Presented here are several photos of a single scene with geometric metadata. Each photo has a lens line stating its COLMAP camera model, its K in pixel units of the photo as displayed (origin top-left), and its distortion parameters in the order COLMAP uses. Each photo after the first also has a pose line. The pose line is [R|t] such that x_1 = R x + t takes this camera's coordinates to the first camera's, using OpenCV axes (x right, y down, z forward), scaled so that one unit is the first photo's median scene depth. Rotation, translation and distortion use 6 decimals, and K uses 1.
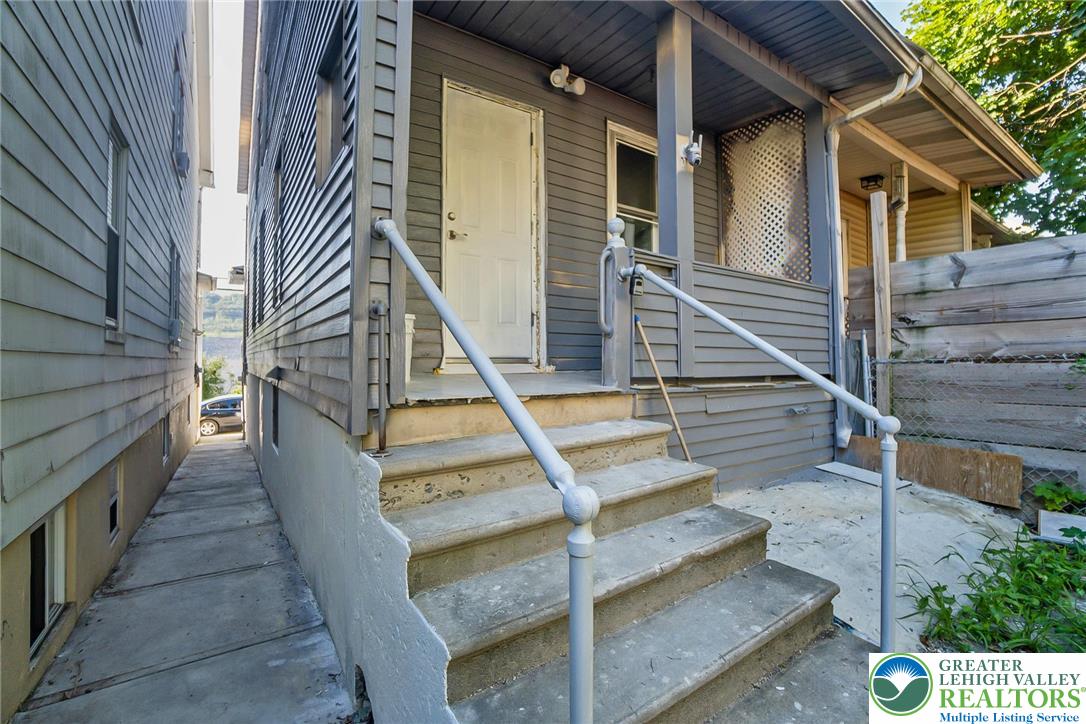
lens RADIAL K [[469.3, 0, 541.8], [0, 469.3, 348.4], [0, 0, 1]] dist [-0.036805, 0.000313]
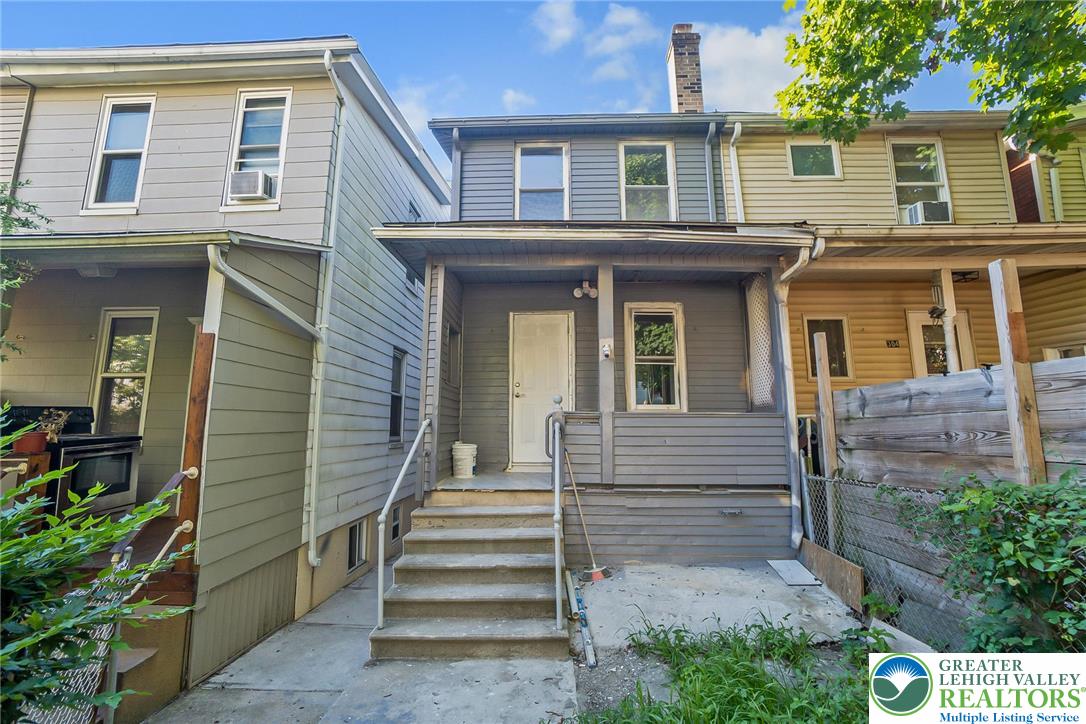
lens RADIAL K [[469.3, 0, 541.8], [0, 469.3, 348.4], [0, 0, 1]] dist [-0.036805, 0.000313]
pose [[0.810634, -0.095177, -0.577767, 0.966812], [0.014527, 0.989667, -0.142648, -0.154966], [0.585373, 0.107242, 0.803640, -0.455738]]
